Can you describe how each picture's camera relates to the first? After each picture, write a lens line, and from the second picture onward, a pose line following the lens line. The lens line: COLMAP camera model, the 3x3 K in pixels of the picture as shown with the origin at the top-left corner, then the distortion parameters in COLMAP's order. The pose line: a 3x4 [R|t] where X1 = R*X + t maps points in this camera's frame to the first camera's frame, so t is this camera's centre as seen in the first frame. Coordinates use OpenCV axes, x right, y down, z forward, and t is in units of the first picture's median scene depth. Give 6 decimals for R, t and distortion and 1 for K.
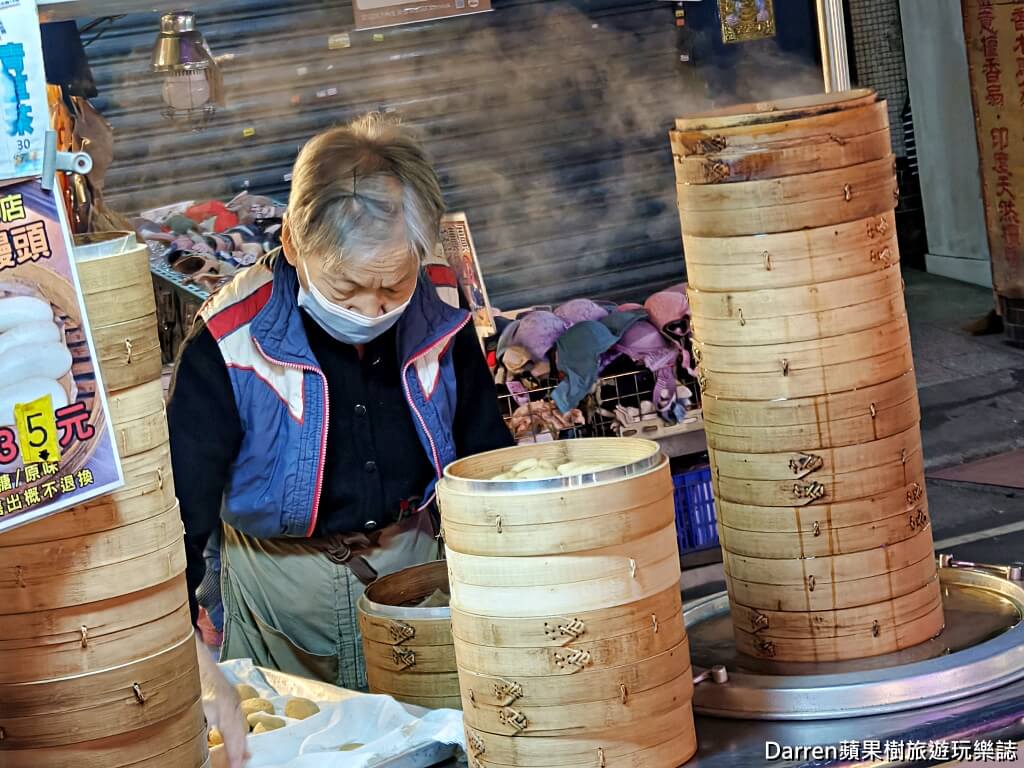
lens RADIAL K [[2550.0, 0, 512.0], [0, 2550.0, 384.0], [0, 0, 1]] dist [0.410296, -1.559536]
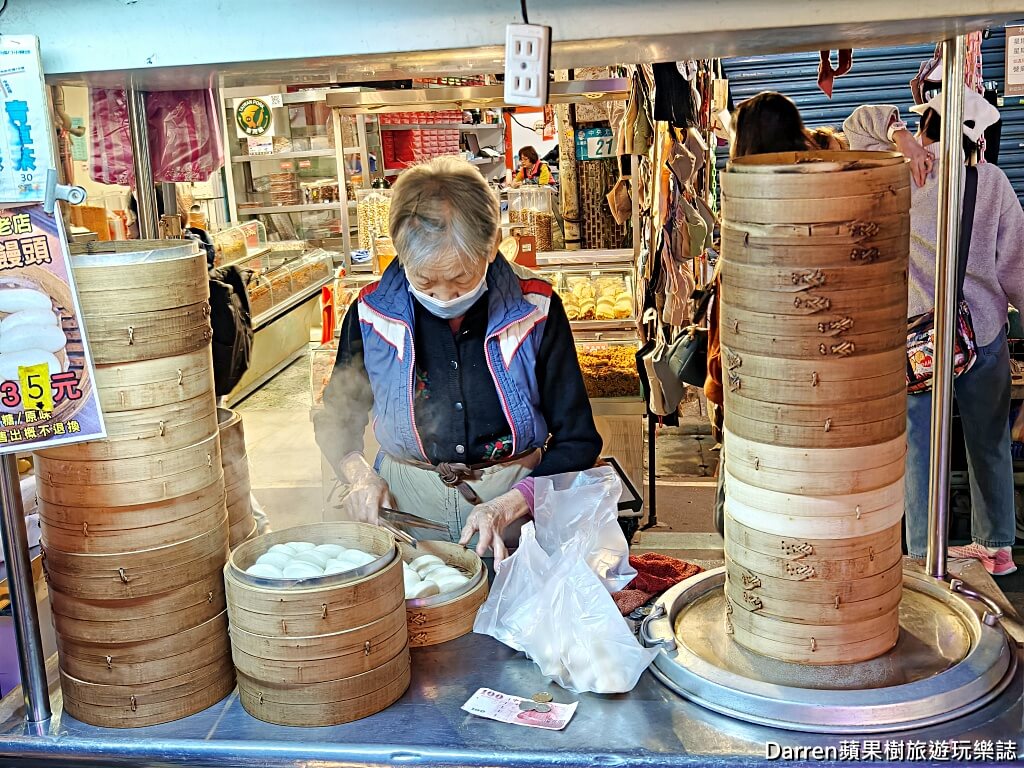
lens RADIAL K [[1191.4, 0, 512.0], [0, 1191.4, 384.0], [0, 0, 1]] dist [0.133547, -0.414181]
pose [[0.806958, 0.212821, -0.550932, 0.372865], [-0.138068, 0.974950, 0.174385, -0.130287], [0.574244, -0.064655, 0.816127, 0.625058]]
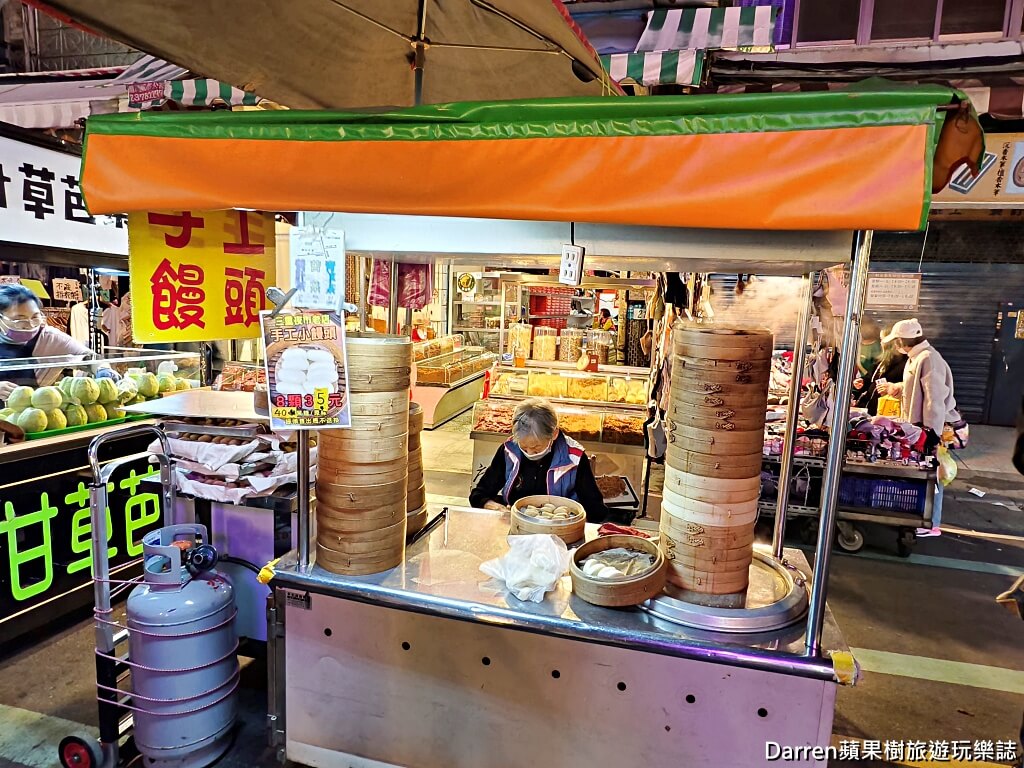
lens RADIAL K [[638.6, 0, 529.9], [0, 638.6, 388.0], [0, 0, 1]] dist [-0.002297, 0.033797]
pose [[0.720320, 0.258289, -0.643760, 0.425358], [-0.233597, 0.964203, 0.125479, -0.133773], [0.653125, 0.059995, 0.754870, 0.624251]]
